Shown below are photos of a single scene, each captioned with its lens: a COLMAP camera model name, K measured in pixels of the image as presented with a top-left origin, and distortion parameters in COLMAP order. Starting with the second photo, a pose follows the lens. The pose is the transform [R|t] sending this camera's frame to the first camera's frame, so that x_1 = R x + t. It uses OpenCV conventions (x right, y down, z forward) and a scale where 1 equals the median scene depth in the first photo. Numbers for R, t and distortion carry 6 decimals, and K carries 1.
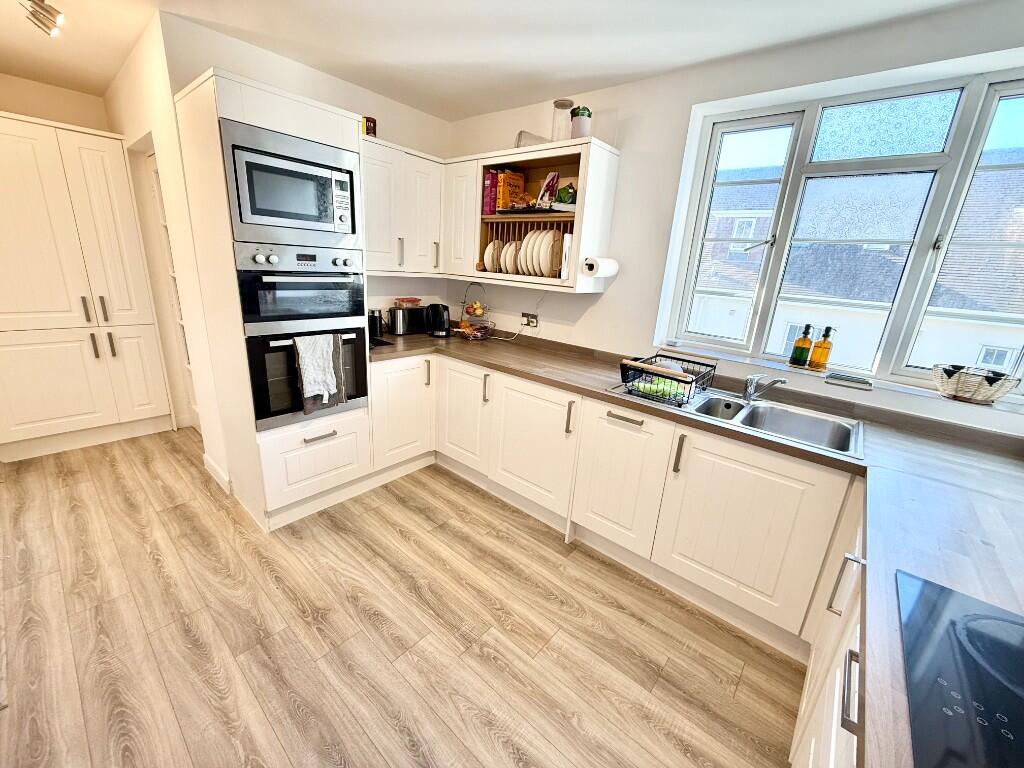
lens RADIAL K [[406.1, 0, 510.2], [0, 406.1, 384.0], [0, 0, 1]] dist [-0.002385, -0.000929]
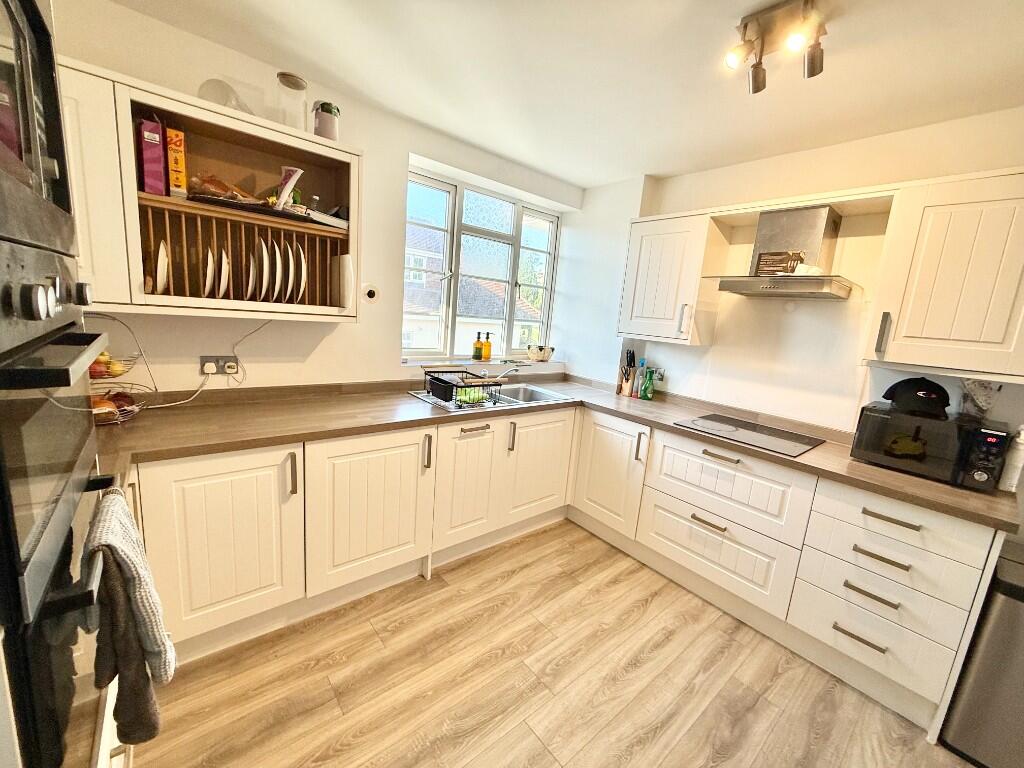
lens RADIAL K [[406.1, 0, 509.8], [0, 406.1, 383.6], [0, 0, 1]] dist [-0.002385, -0.000929]
pose [[0.173190, -0.225748, 0.958667, -0.726887], [0.211530, 0.959187, 0.187656, -0.219242], [-0.961904, 0.170287, 0.213874, 0.591870]]
